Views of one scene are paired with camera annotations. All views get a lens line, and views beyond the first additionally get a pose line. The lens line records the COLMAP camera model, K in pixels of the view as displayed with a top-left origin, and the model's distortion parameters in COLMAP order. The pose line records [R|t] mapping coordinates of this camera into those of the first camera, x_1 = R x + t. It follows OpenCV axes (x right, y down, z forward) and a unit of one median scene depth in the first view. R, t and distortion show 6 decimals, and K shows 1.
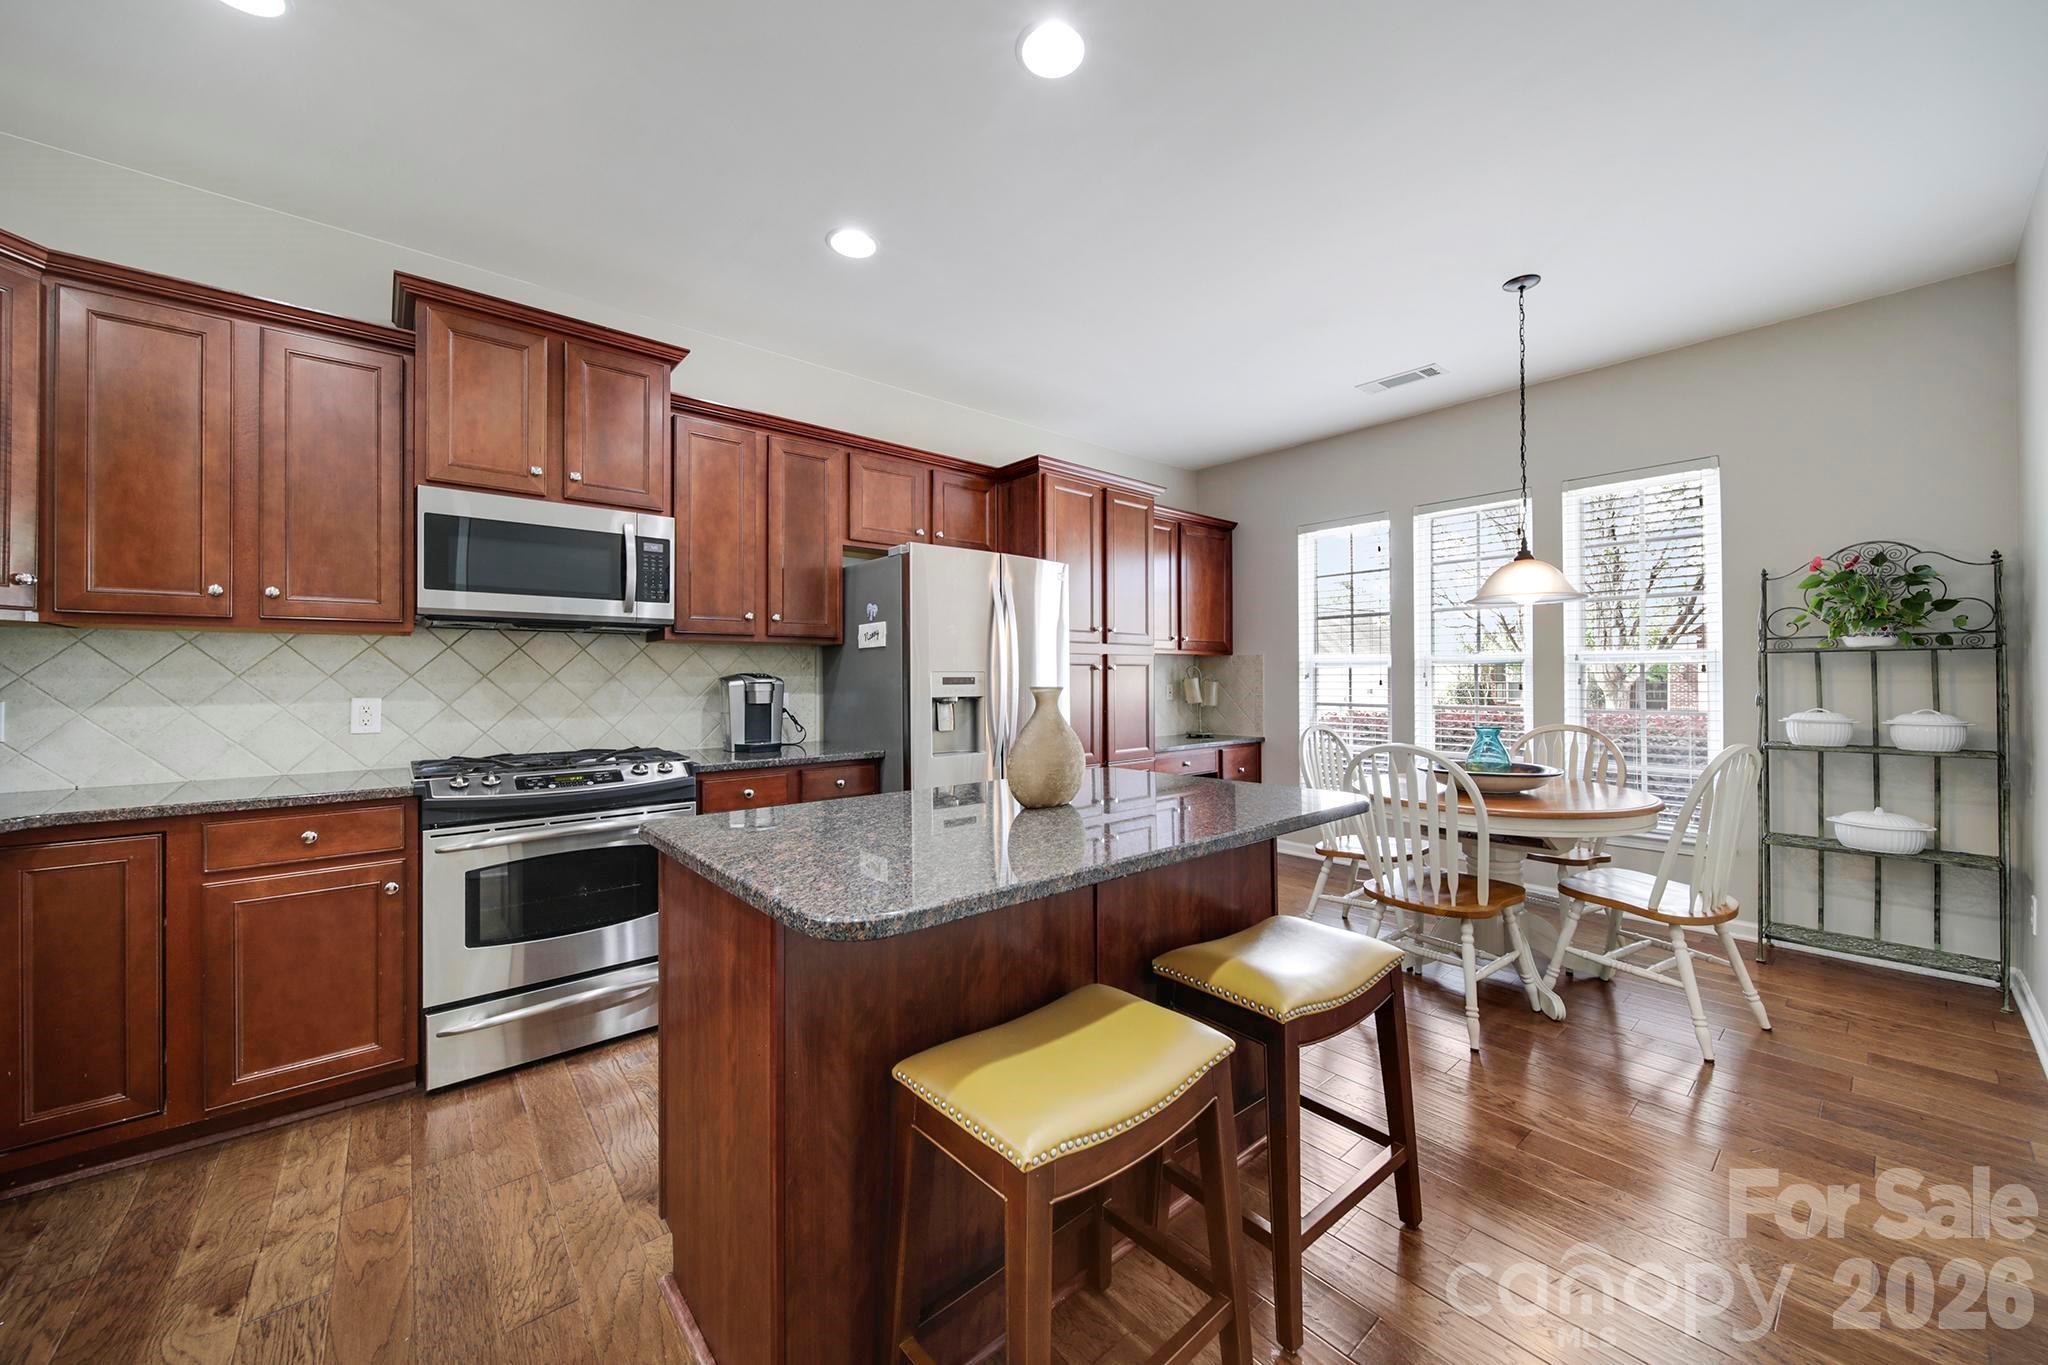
lens RADIAL K [[739.0, 0, 1021.3], [0, 739.0, 673.0], [0, 0, 1]] dist [0.001286, -0.001778]
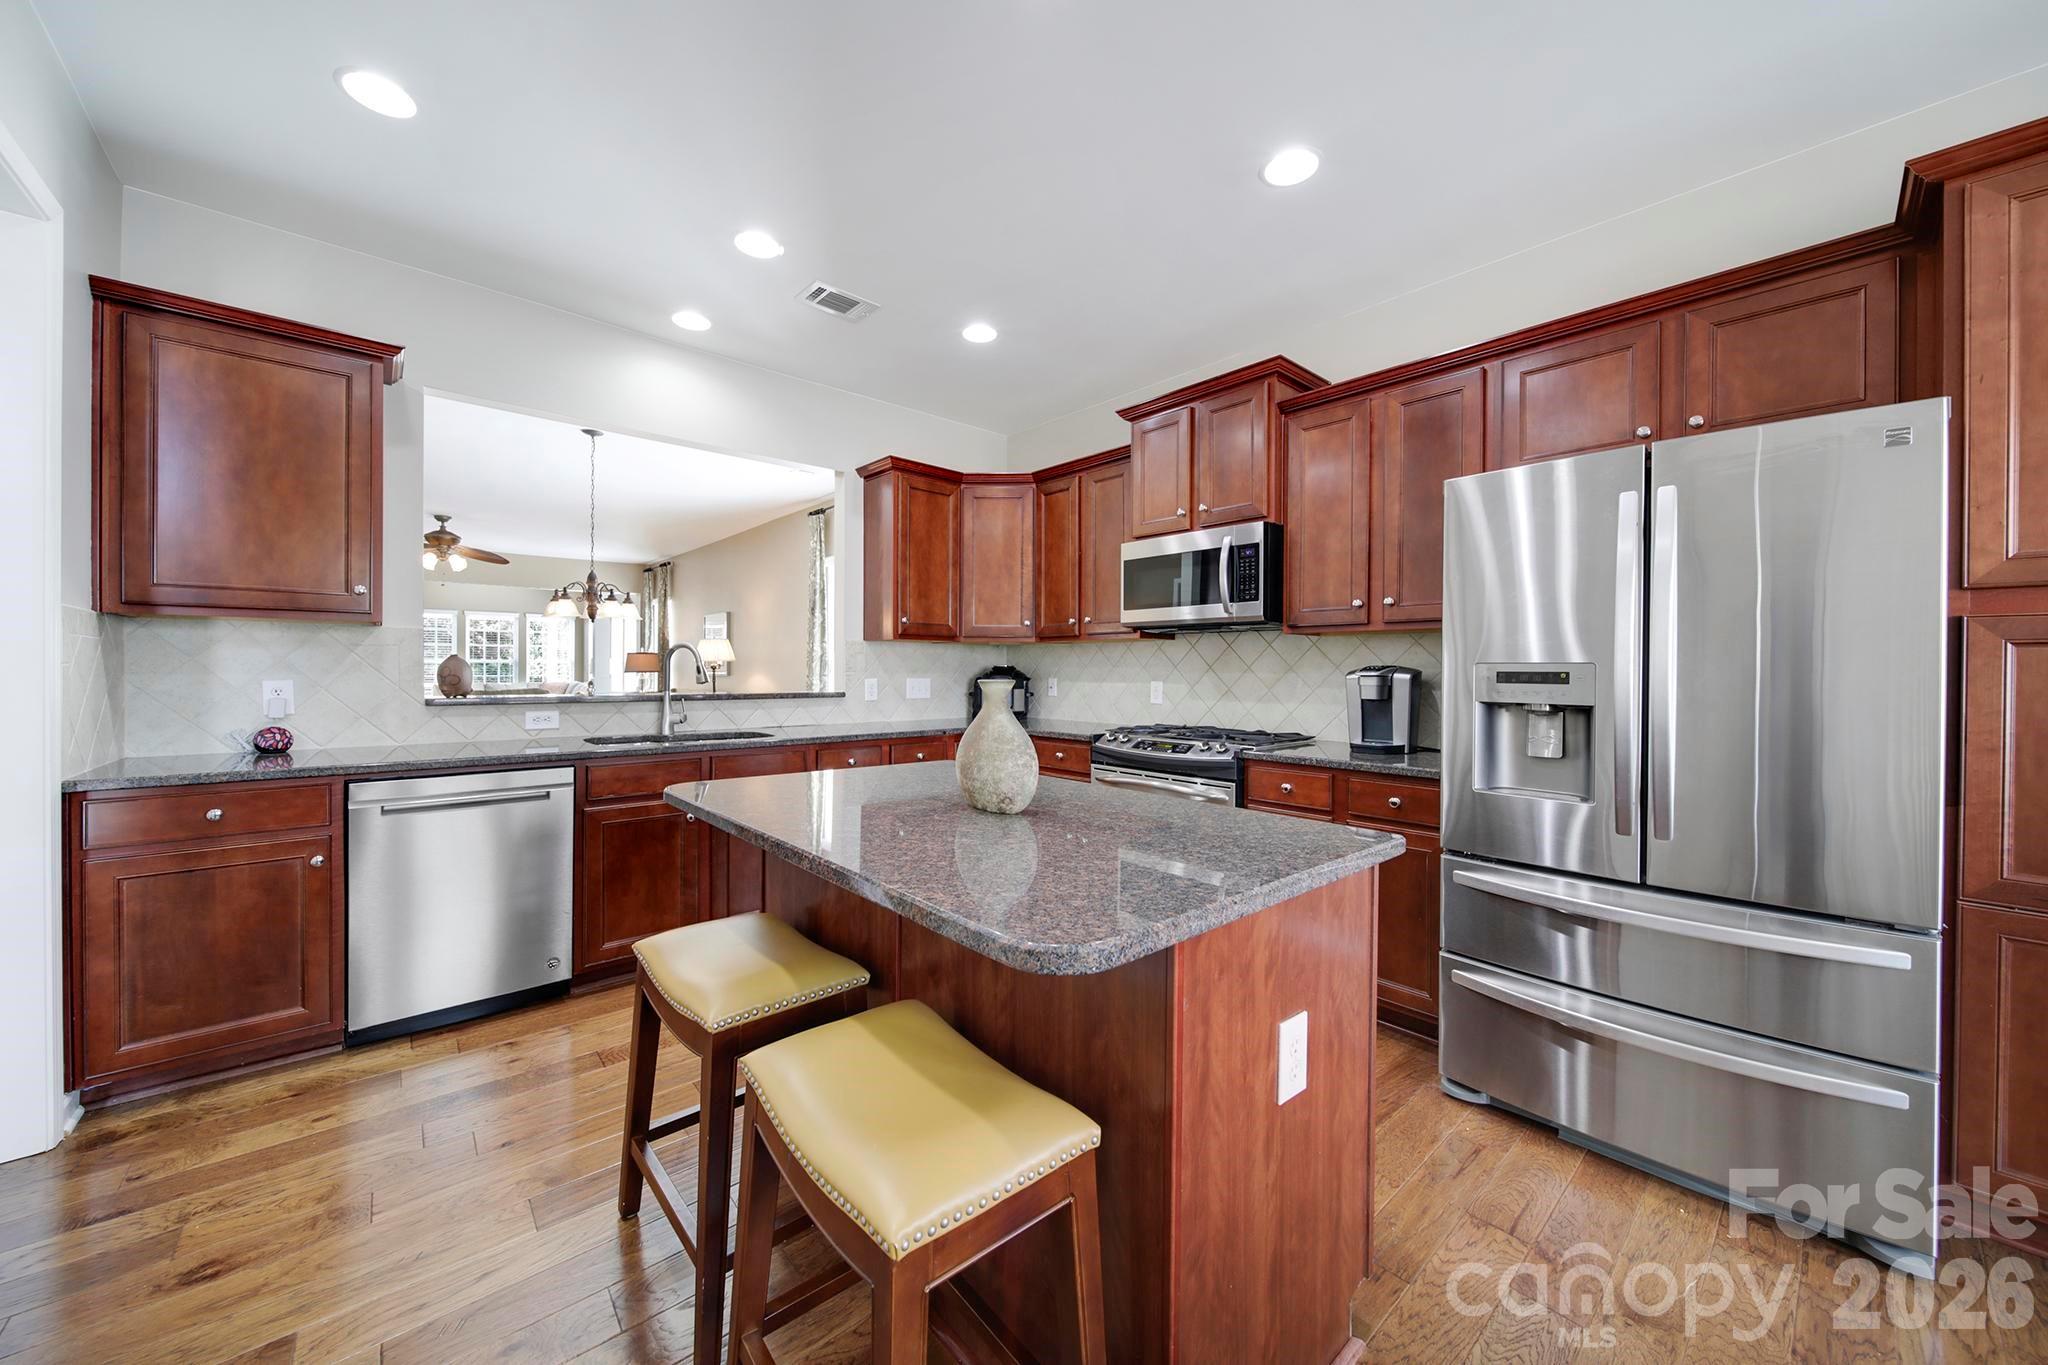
lens RADIAL K [[728.3, 0, 1021.1], [0, 728.3, 673.2], [0, 0, 1]] dist [0.002124, -0.002167]
pose [[0.016775, 0.011135, -0.999797, 0.548928], [0.000093, 0.999938, 0.011138, -0.000149], [0.999859, -0.000279, 0.016773, 0.588683]]
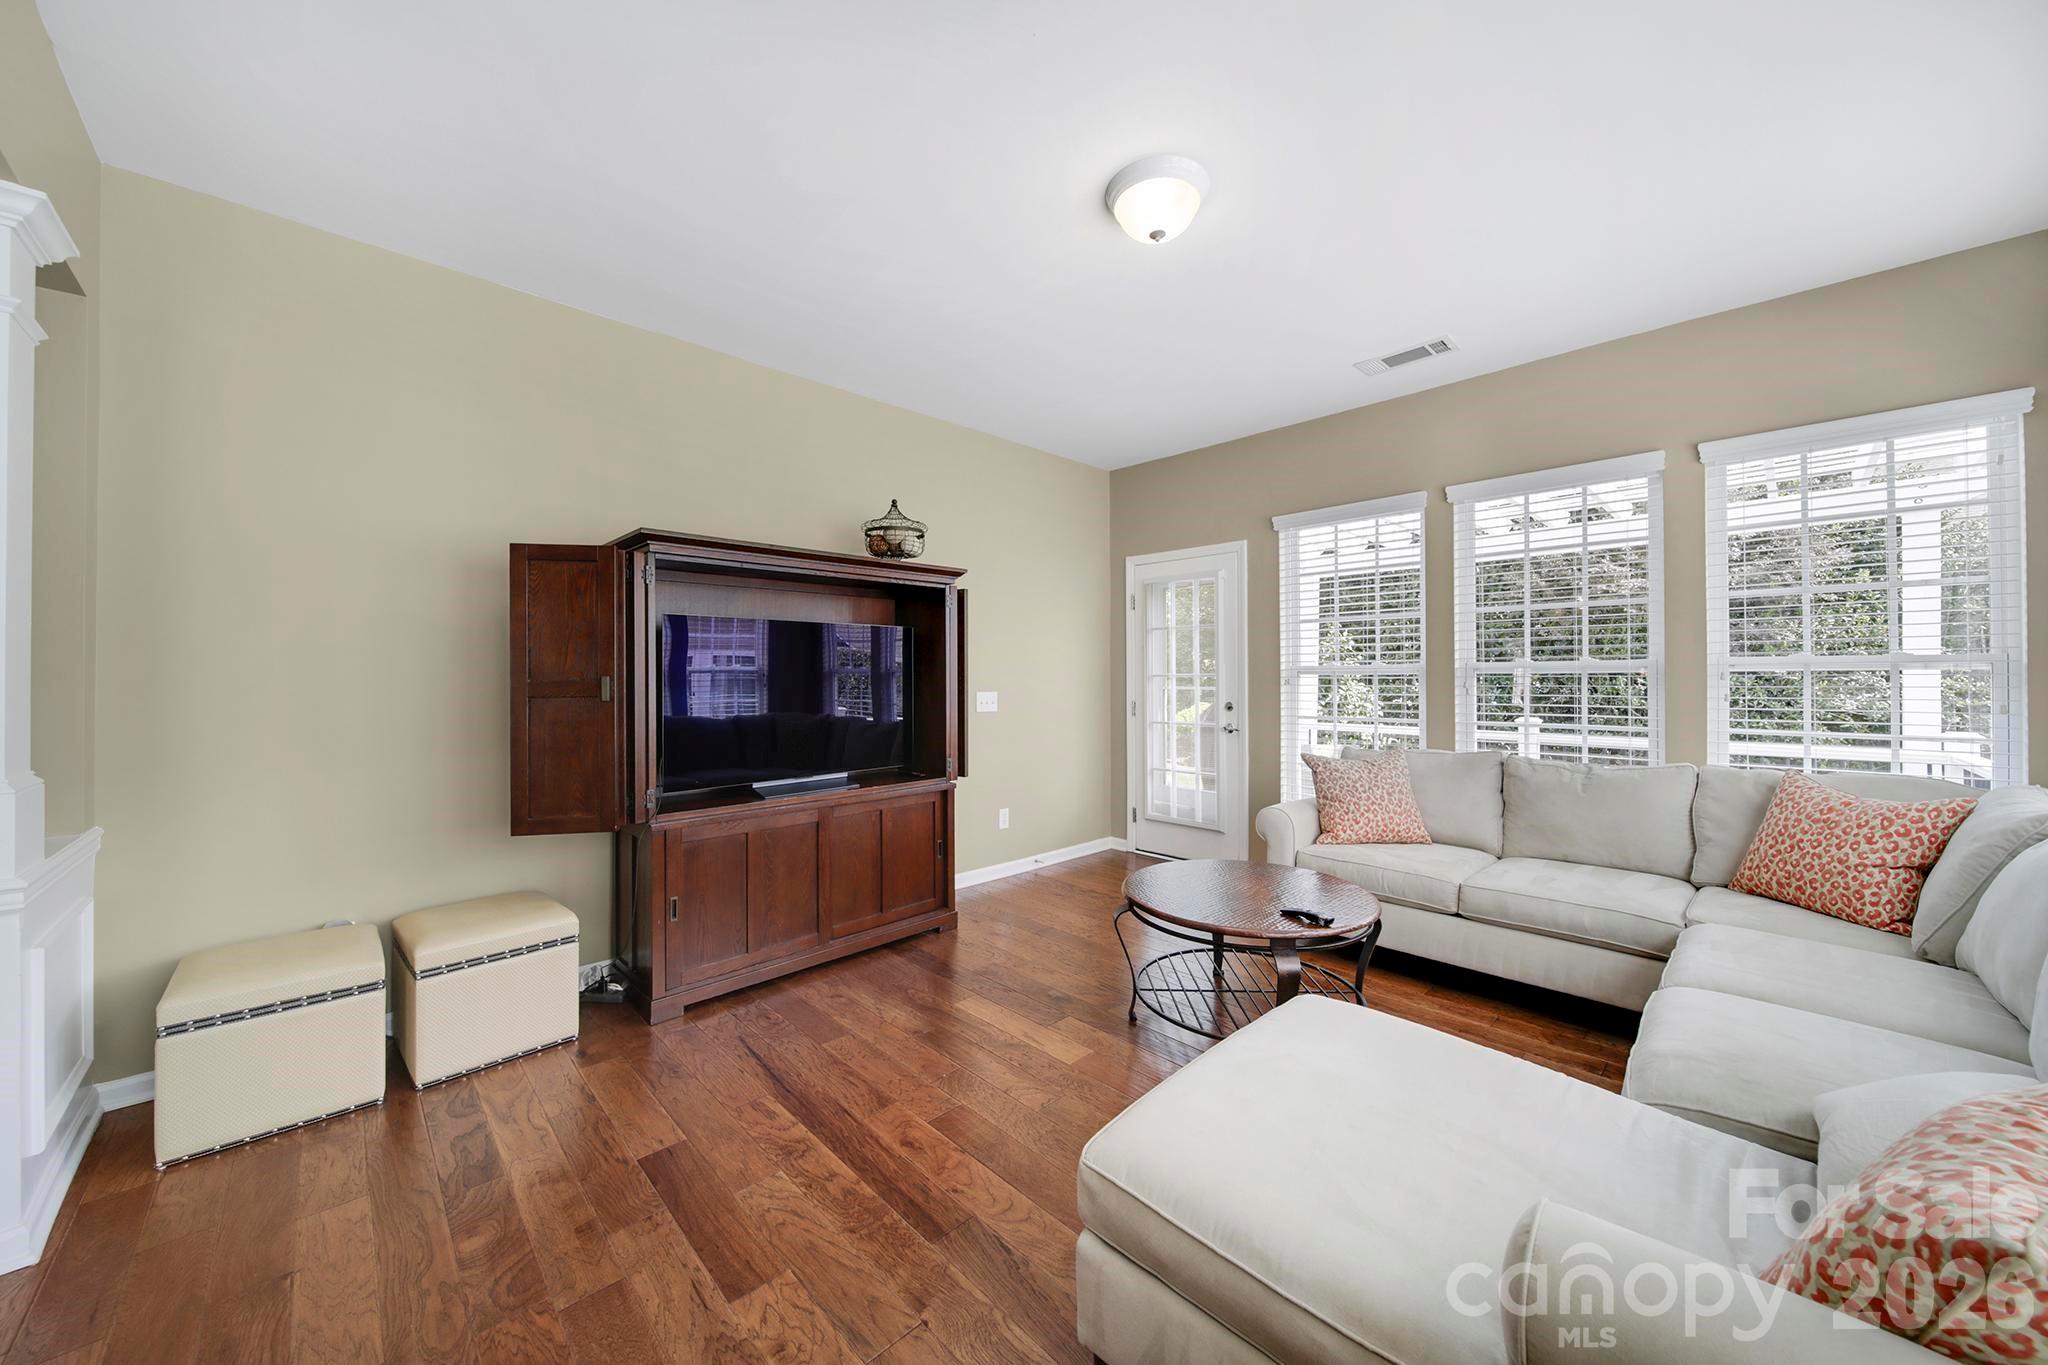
lens RADIAL K [[728.3, 0, 1021.1], [0, 728.3, 673.2], [0, 0, 1]] dist [0.002124, -0.002167]
pose [[-0.997871, 0.008706, -0.064638, -3.136758], [0.009390, 0.999903, -0.010287, -0.012917], [0.064543, -0.010872, -0.997856, -1.536947]]
